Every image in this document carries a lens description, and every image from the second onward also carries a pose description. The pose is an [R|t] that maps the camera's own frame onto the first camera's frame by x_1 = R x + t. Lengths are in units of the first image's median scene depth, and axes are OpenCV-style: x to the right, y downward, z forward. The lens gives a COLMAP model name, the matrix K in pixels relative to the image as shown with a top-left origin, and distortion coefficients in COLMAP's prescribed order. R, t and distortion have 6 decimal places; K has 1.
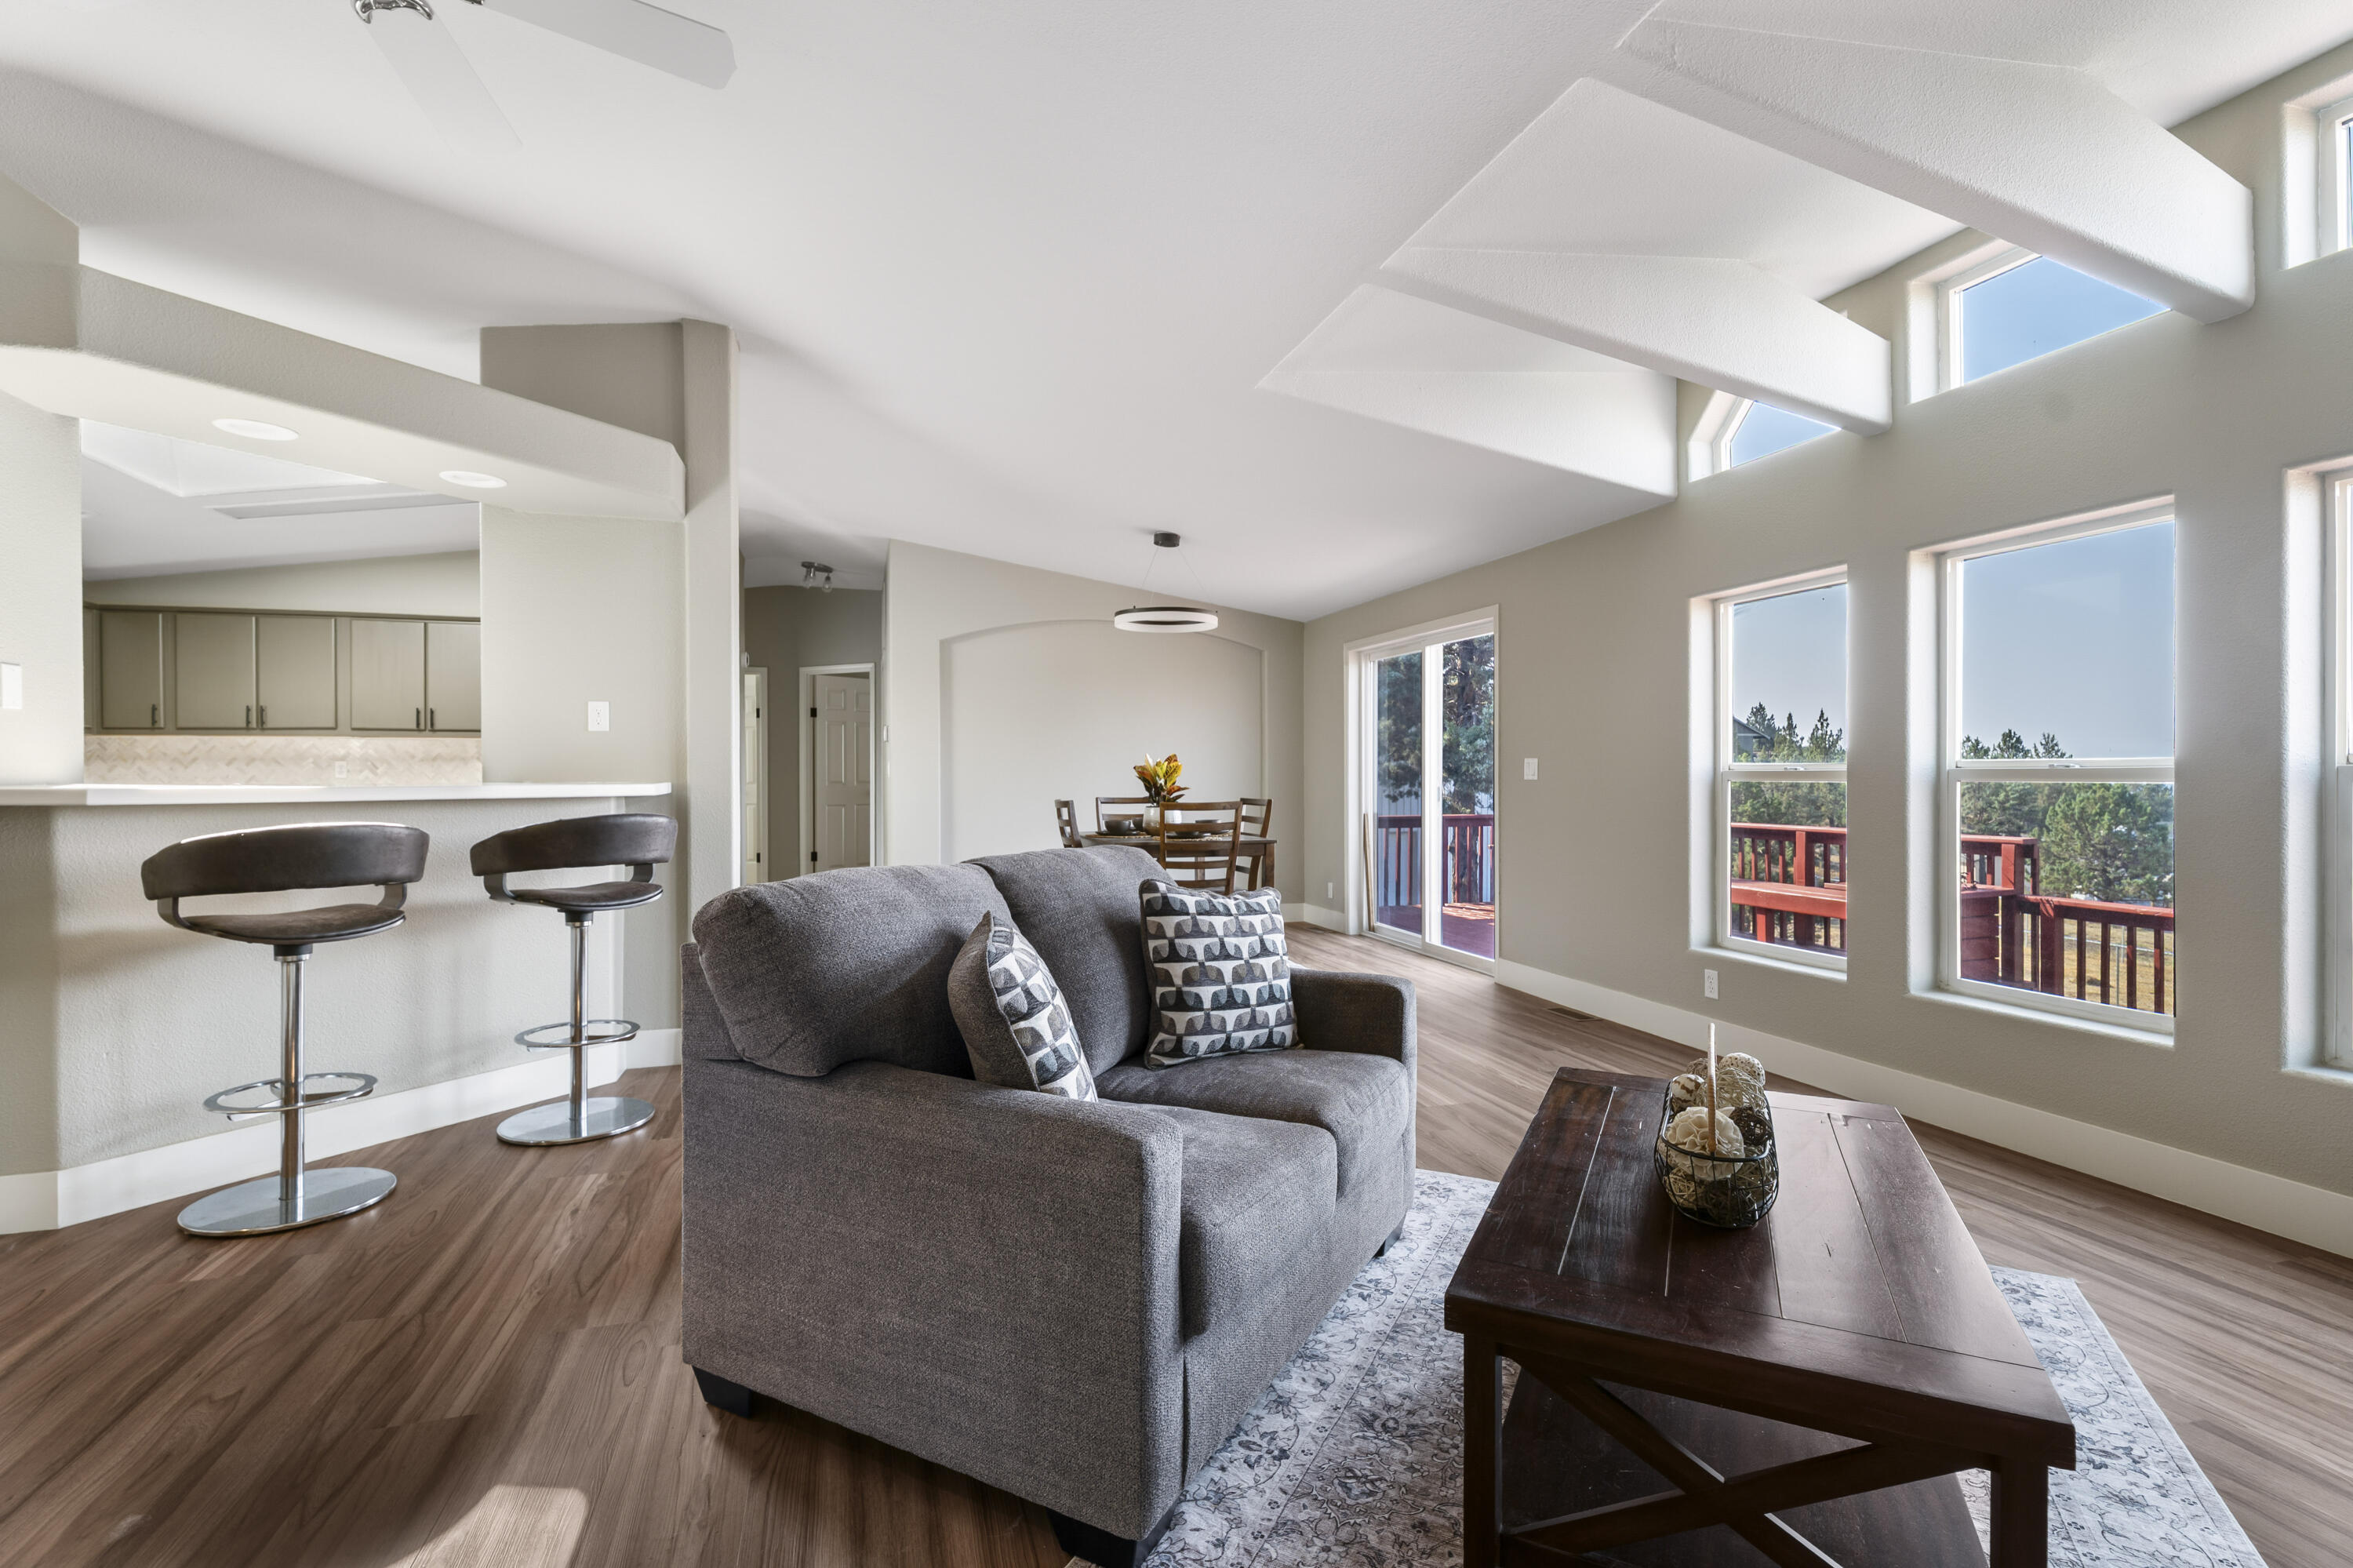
lens RADIAL K [[1084.5, 0, 1167.5], [0, 1084.5, 774.2], [0, 0, 1]] dist [-0.005303, 0.000569]
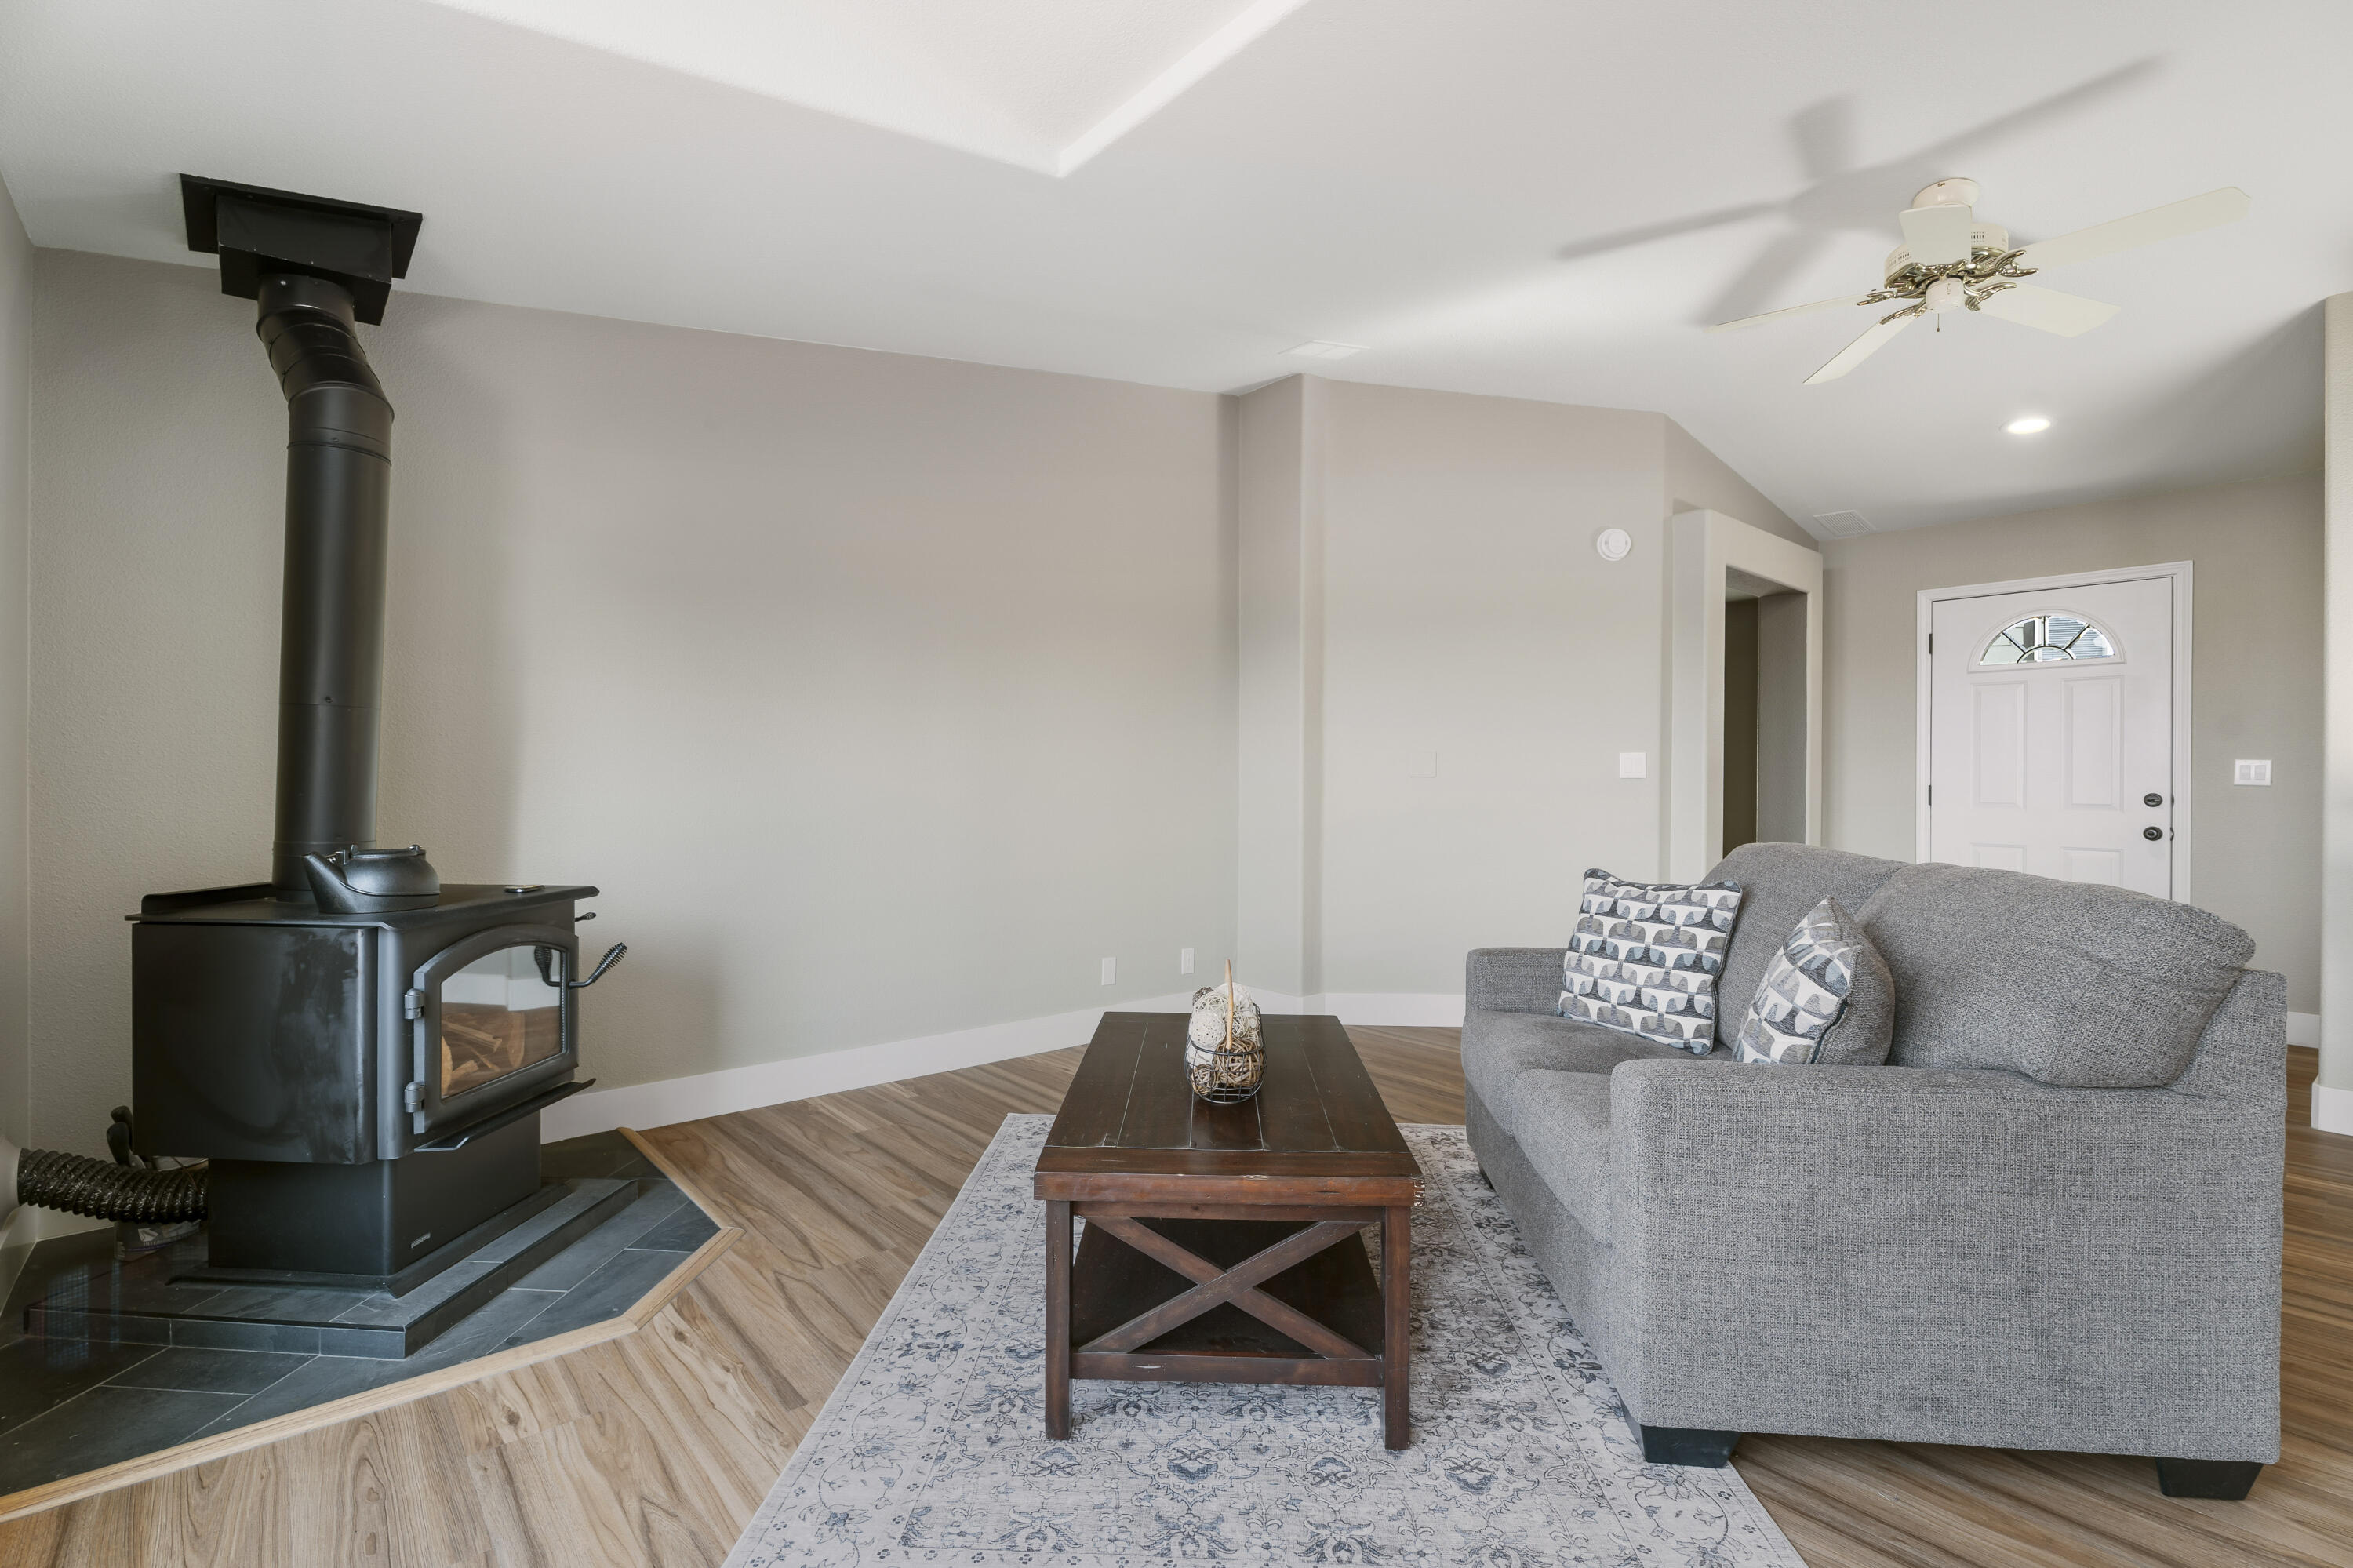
lens RADIAL K [[1063.1, 0, 1167.3], [0, 1063.1, 779.7], [0, 0, 1]] dist [-0.001741, 0.000740]
pose [[-0.910819, -0.002107, -0.412800, 0.694944], [-0.004636, 0.999976, 0.005126, 0.003296], [0.412779, 0.006583, -0.910807, 1.351894]]
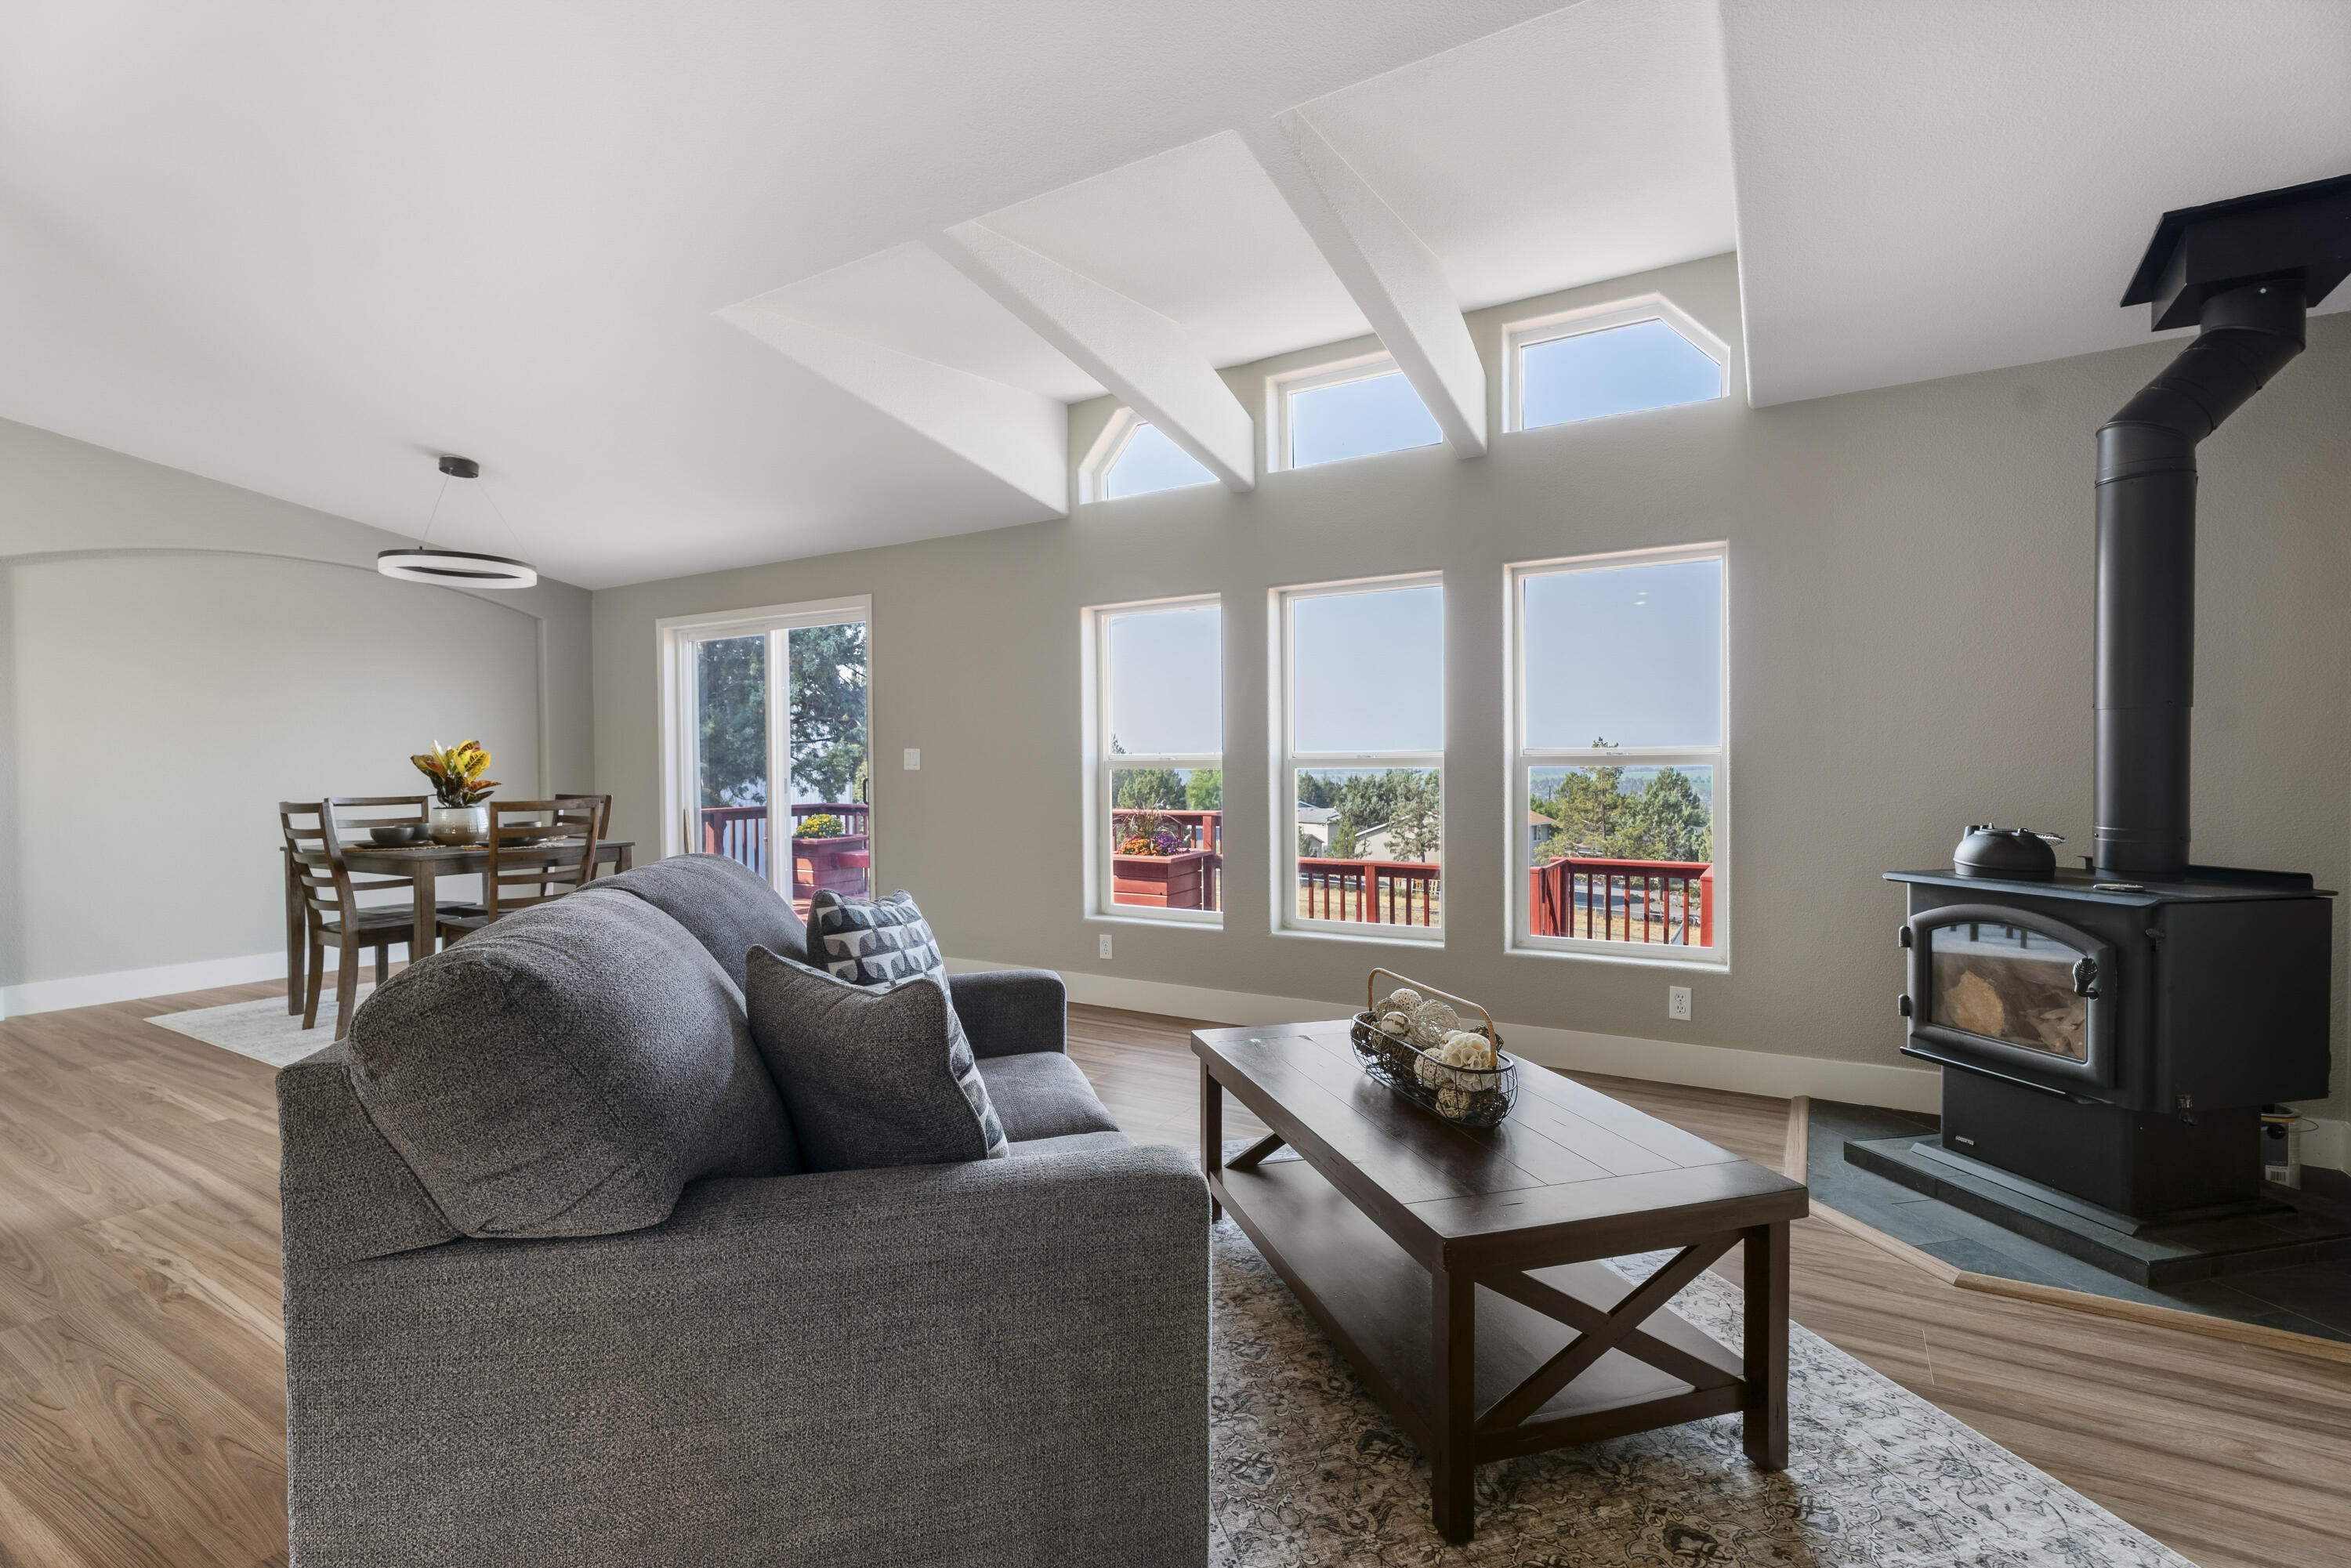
lens RADIAL K [[1062.1, 0, 1166.3], [0, 1062.1, 779.7], [0, 0, 1]] dist [-0.001741, 0.000740]
pose [[0.741120, -0.013673, 0.671233, -0.321028], [0.004854, 0.999876, 0.015009, 0.001479], [-0.671355, -0.007865, 0.741094, 0.197735]]
